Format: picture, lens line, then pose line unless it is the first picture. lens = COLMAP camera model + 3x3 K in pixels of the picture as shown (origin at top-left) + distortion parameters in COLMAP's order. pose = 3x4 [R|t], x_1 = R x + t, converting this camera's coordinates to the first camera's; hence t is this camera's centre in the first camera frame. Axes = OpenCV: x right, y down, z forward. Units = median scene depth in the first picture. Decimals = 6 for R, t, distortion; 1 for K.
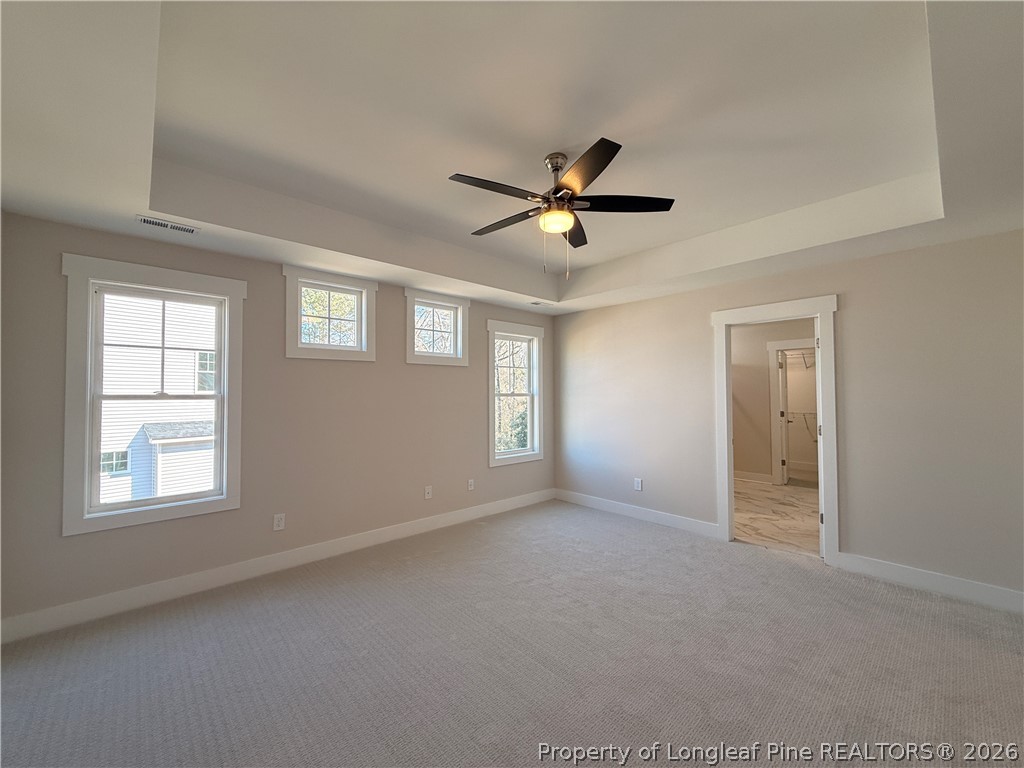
lens RADIAL K [[407.6, 0, 515.8], [0, 407.6, 384.3], [0, 0, 1]] dist [0.001847, -0.000879]
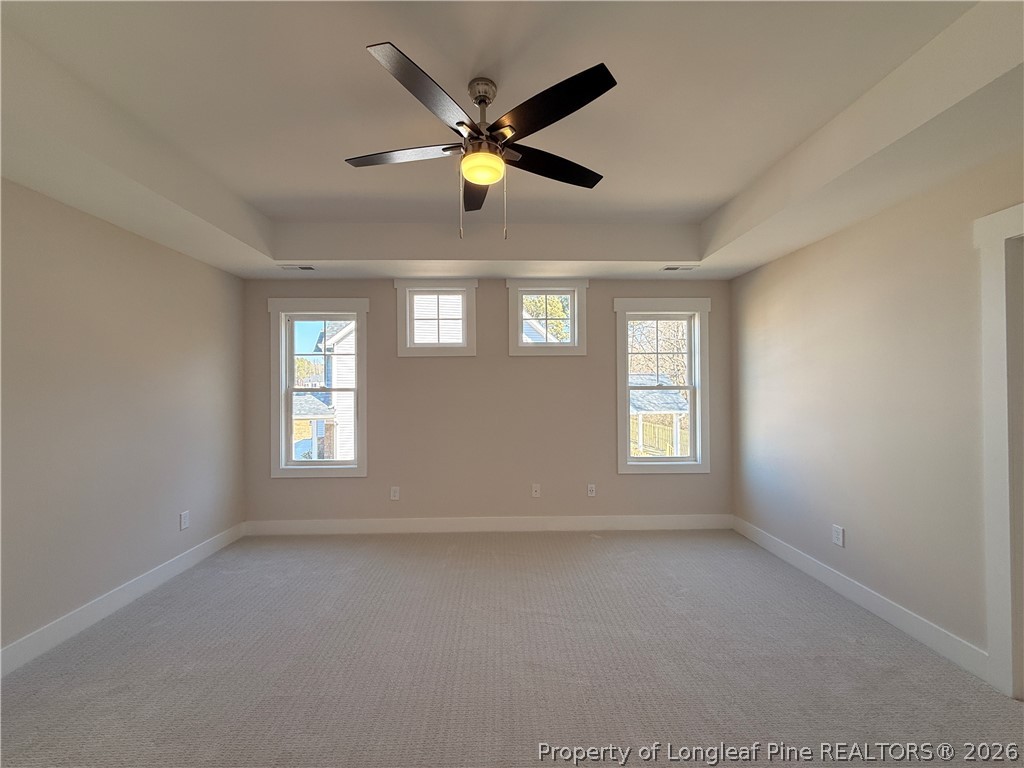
lens RADIAL K [[407.6, 0, 512.3], [0, 407.6, 384.9], [0, 0, 1]] dist [0.001847, -0.000879]
pose [[0.753732, -0.007297, -0.657141, 0.341380], [0.018227, 0.999786, 0.009804, 0.007818], [0.656929, -0.019367, 0.753704, 0.231331]]
